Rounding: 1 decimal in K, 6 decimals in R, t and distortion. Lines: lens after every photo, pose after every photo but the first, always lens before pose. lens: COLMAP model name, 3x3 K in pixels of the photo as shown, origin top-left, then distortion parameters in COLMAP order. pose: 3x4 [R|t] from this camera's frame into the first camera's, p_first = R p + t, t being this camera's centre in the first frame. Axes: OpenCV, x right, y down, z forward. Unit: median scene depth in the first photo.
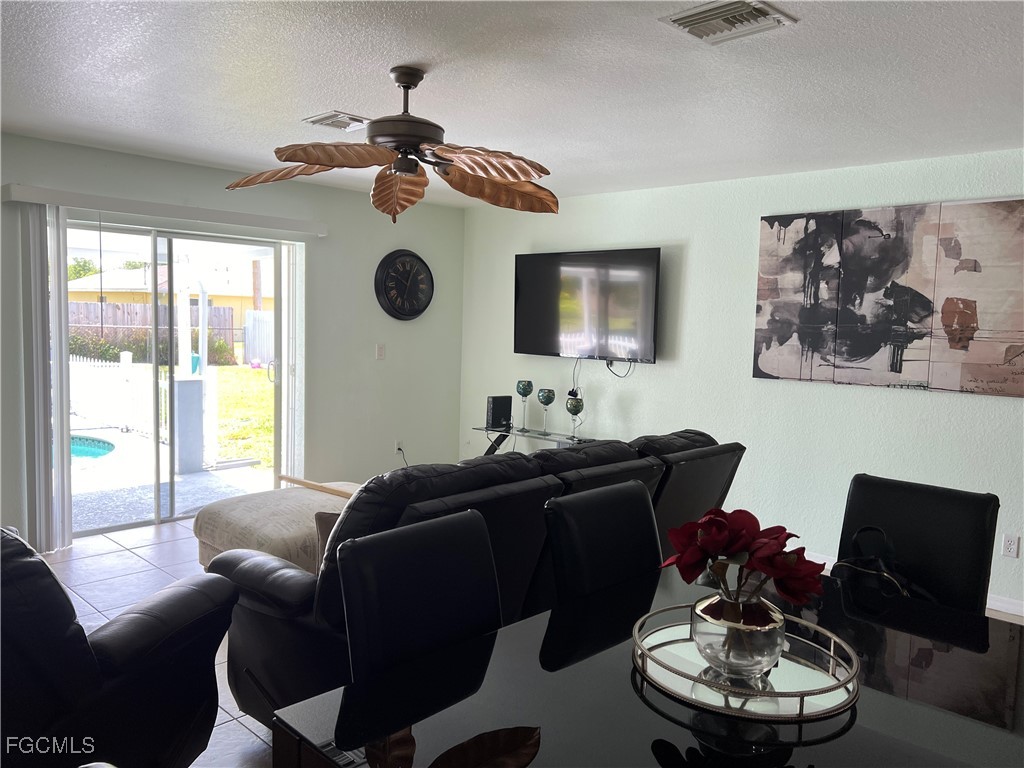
lens RADIAL K [[767.6, 0, 512.0], [0, 767.6, 384.0], [0, 0, 1]] dist [0.037169, -0.027743]
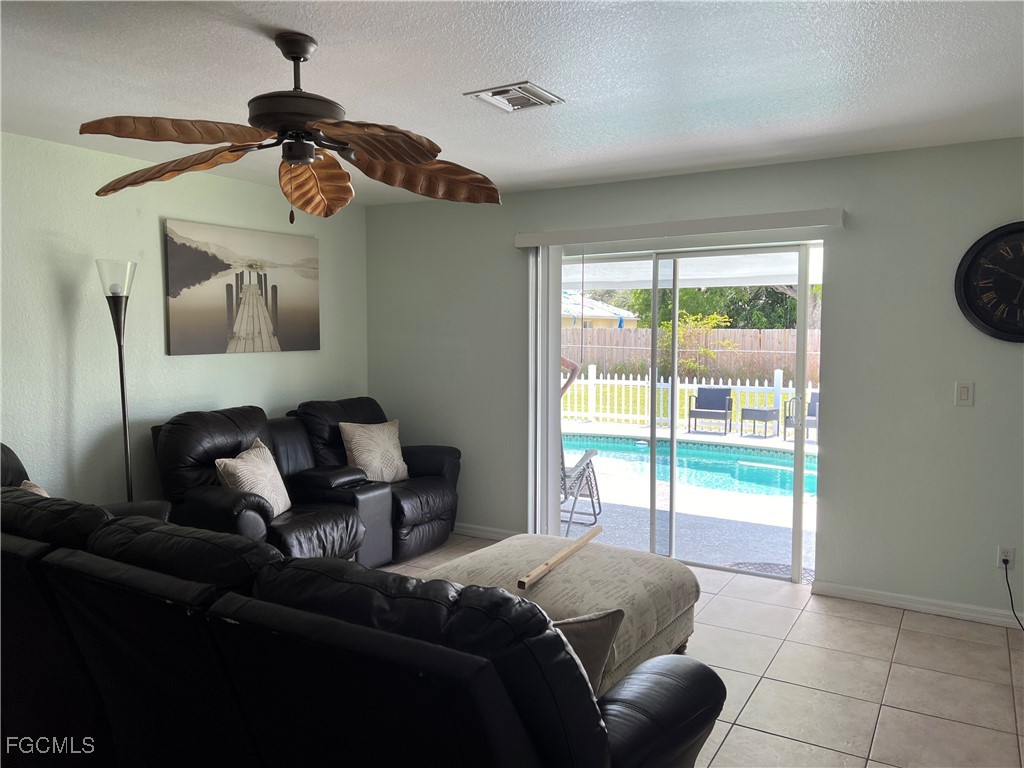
lens RADIAL K [[767.6, 0, 512.0], [0, 767.6, 384.0], [0, 0, 1]] dist [0.037169, -0.027743]
pose [[0.219734, 0.034012, -0.974967, 0.430216], [-0.081927, 0.996505, 0.016299, -0.036457], [0.972114, 0.076295, 0.221753, 0.612863]]
